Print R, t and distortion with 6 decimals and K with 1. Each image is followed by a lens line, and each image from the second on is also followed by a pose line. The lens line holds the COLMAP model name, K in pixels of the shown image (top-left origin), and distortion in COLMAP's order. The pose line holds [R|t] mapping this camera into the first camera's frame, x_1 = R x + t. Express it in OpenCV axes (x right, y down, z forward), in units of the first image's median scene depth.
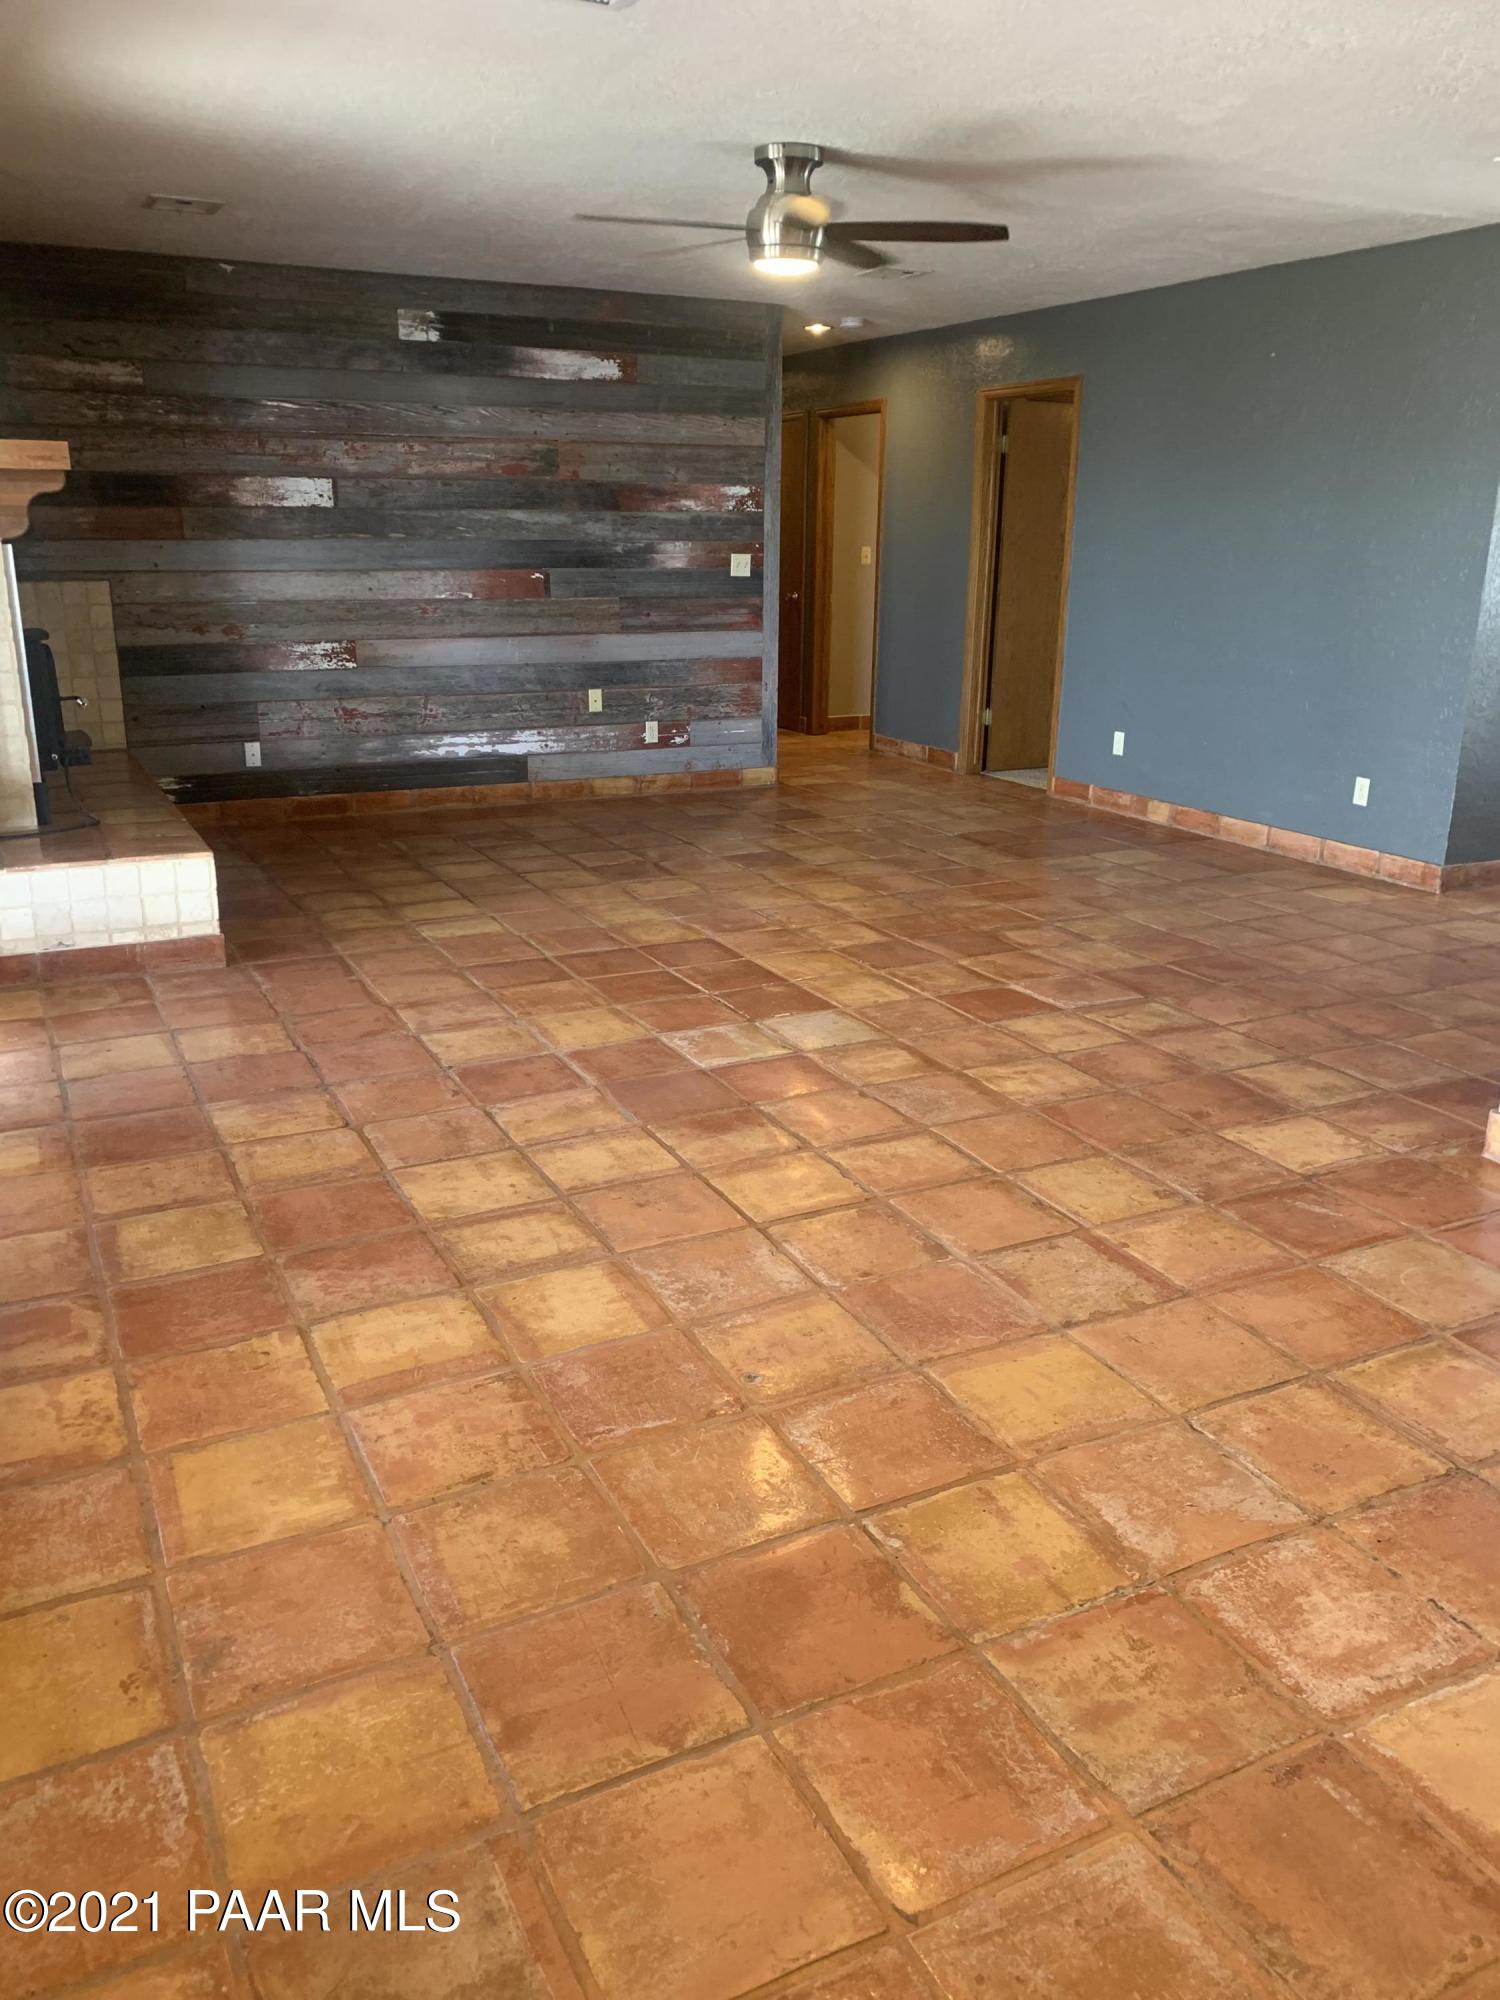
lens RADIAL K [[1530.9, 0, 733.5], [0, 1530.9, 990.5], [0, 0, 1]] dist [0.046726, -0.049329]
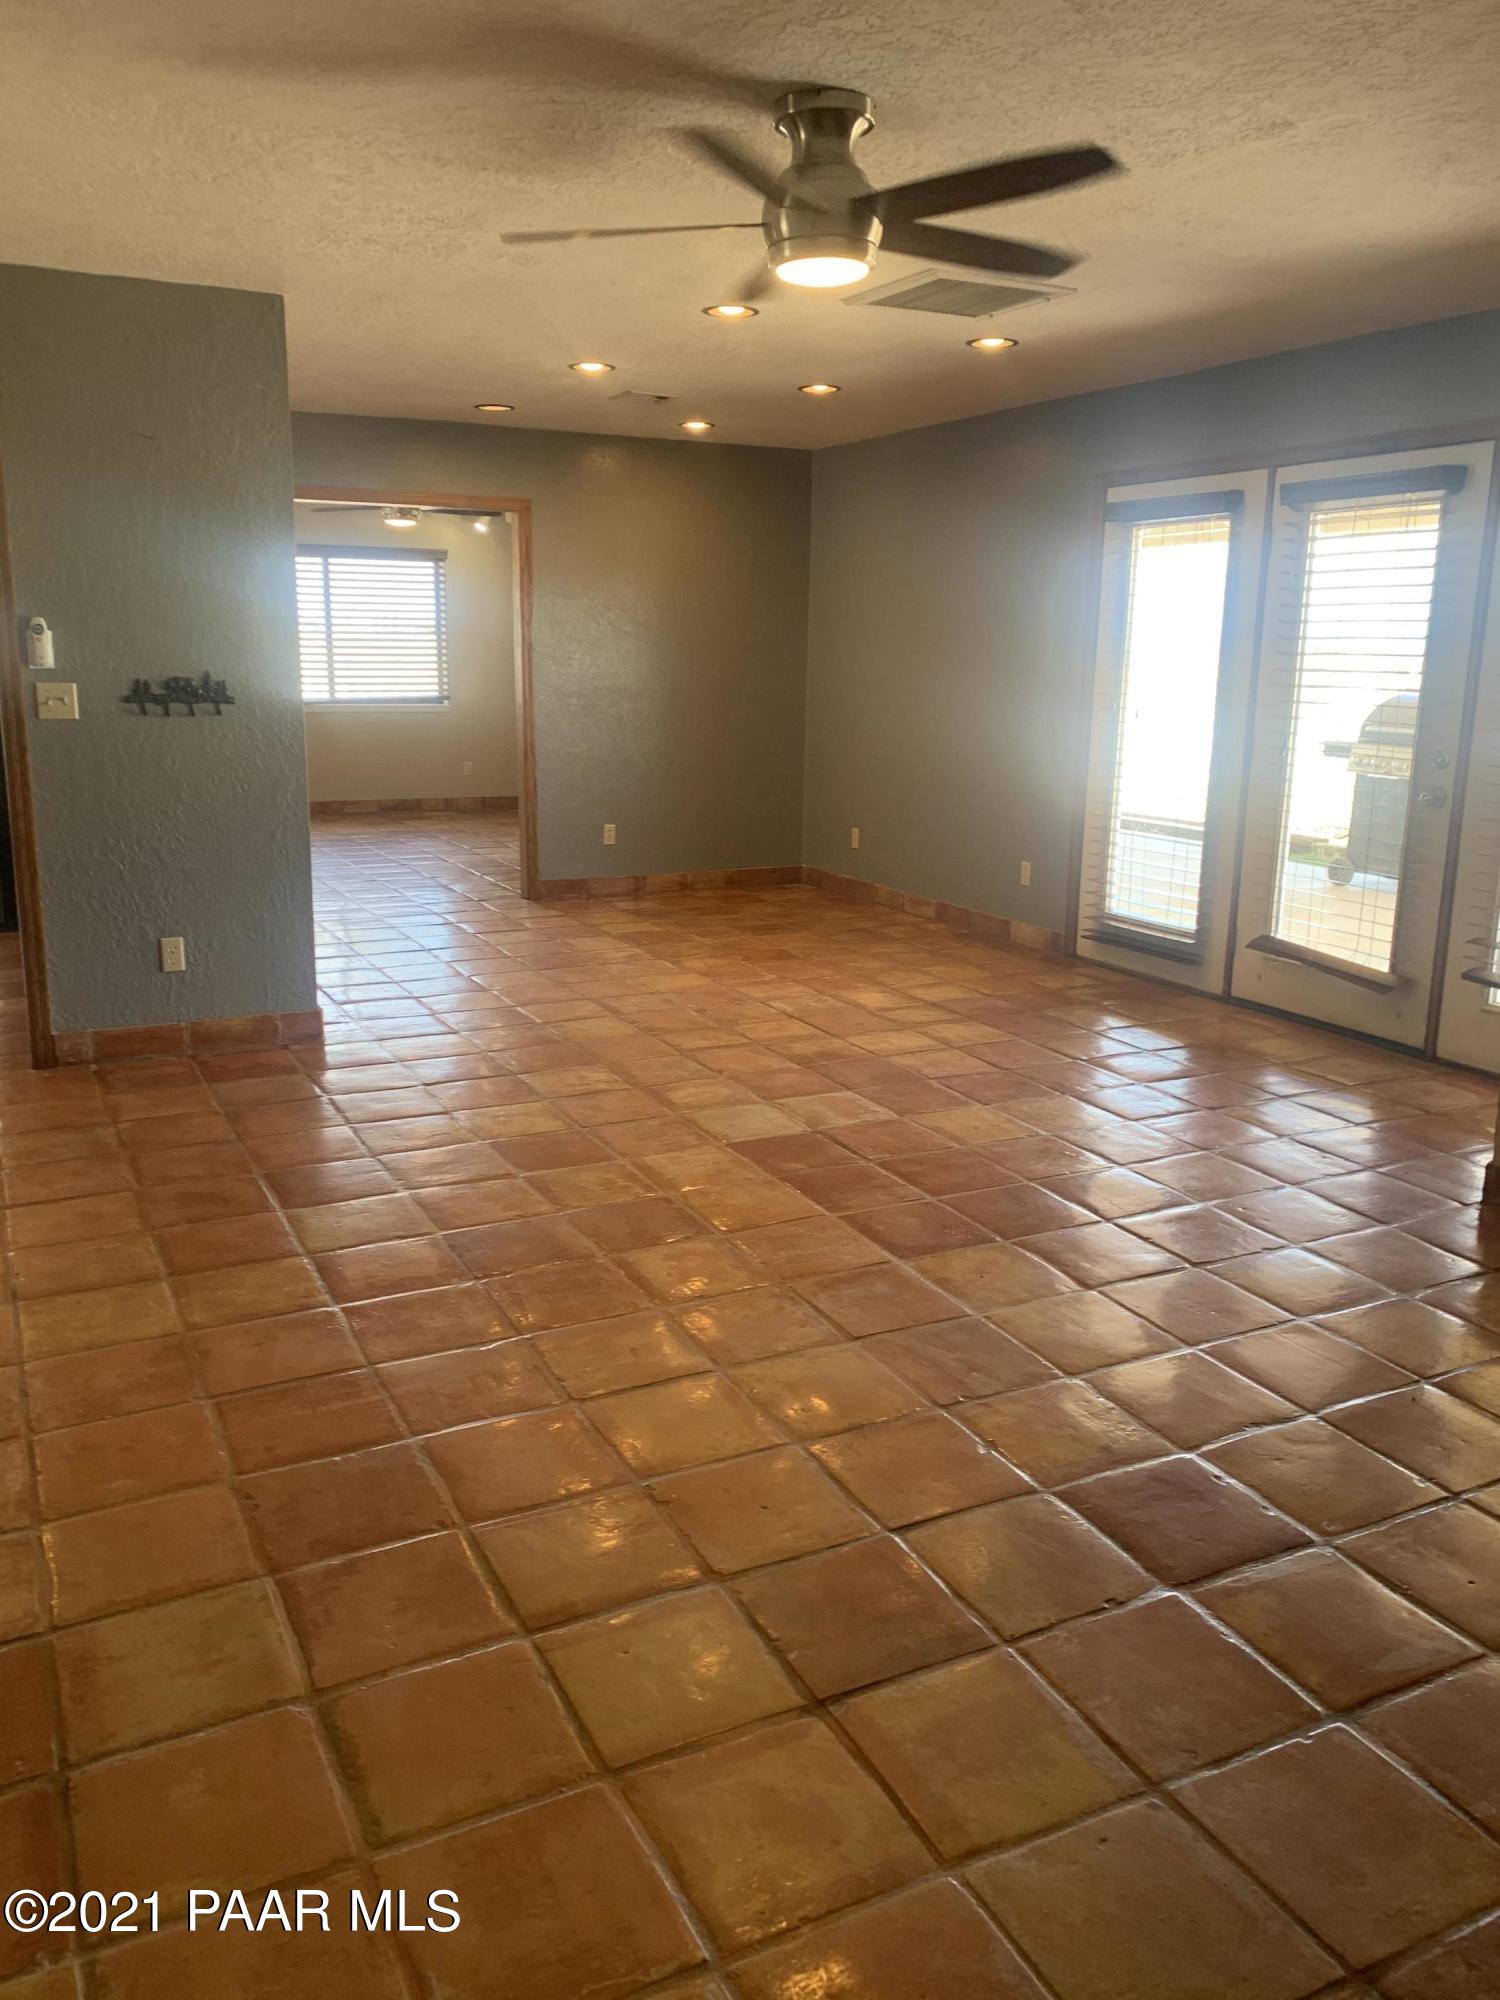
lens RADIAL K [[1530.9, 0, 756.5], [0, 1530.9, 991.1], [0, 0, 1]] dist [0.046726, -0.049329]
pose [[-0.999558, -0.009018, -0.028337, 0.039180], [-0.021672, 0.873412, 0.486500, -0.270073], [0.020363, 0.486899, -0.873221, 0.907244]]
